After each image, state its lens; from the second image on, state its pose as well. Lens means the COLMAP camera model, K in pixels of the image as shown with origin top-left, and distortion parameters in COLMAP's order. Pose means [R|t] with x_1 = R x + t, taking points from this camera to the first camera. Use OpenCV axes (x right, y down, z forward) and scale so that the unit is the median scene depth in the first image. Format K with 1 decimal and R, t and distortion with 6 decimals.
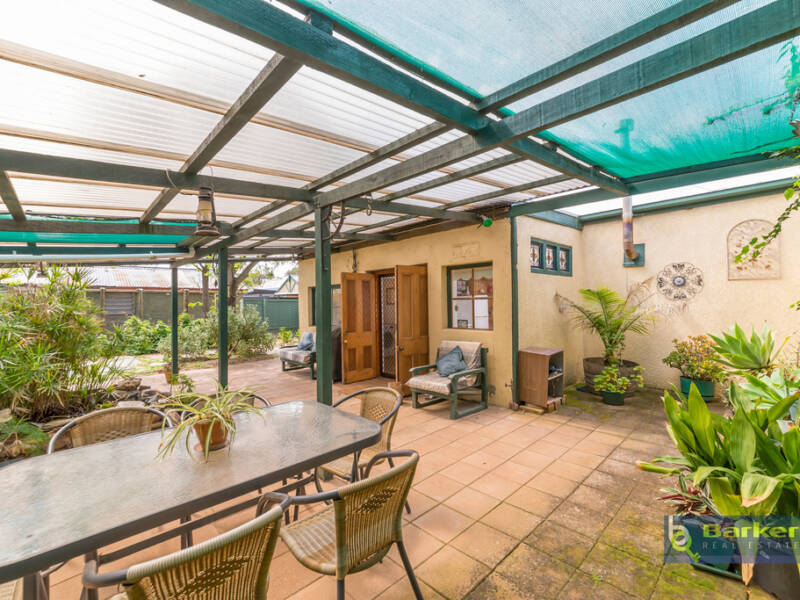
lens RADIAL K [[360.9, 0, 401.1], [0, 360.9, 299.1], [0, 0, 1]] dist [0.002379, -0.000205]
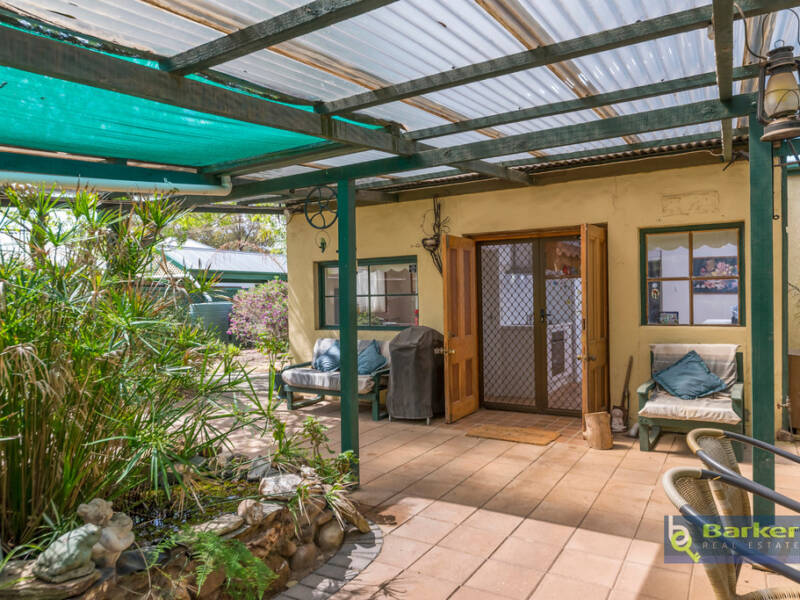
lens RADIAL K [[571.7, 0, 399.1], [0, 571.7, 296.7], [0, 0, 1]] dist [-0.003186, -0.000113]
pose [[0.962802, 0.001110, 0.270205, -0.479593], [-0.002972, 0.999975, 0.006483, 0.021351], [-0.270191, -0.007045, 0.962781, 0.119081]]
